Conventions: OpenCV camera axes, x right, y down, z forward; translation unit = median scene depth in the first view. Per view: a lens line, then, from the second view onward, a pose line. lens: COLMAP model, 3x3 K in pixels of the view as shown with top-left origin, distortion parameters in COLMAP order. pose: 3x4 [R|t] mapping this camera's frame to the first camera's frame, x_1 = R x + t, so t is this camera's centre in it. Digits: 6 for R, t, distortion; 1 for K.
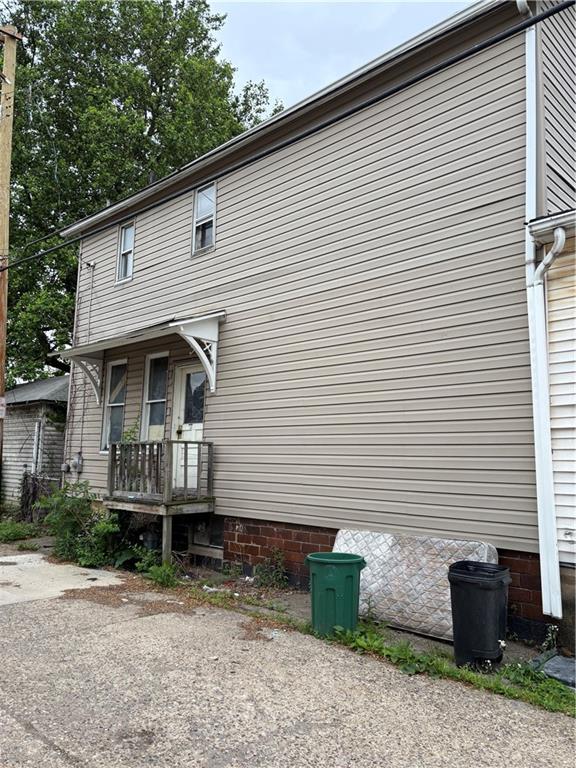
lens RADIAL K [[582.5, 0, 289.3], [0, 582.5, 378.4], [0, 0, 1]] dist [0.022314, -0.015866]
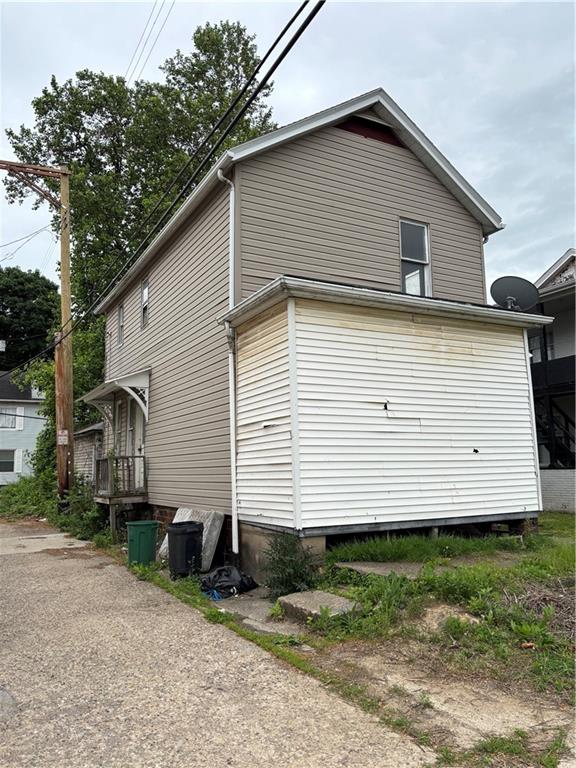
lens RADIAL K [[582.5, 0, 285.7], [0, 582.5, 388.4], [0, 0, 1]] dist [0.022314, -0.015866]
pose [[0.953598, -0.078270, -0.290730, 0.643809], [0.078295, 0.996863, -0.011566, -0.016932], [0.290723, -0.011733, 0.956735, -0.316777]]
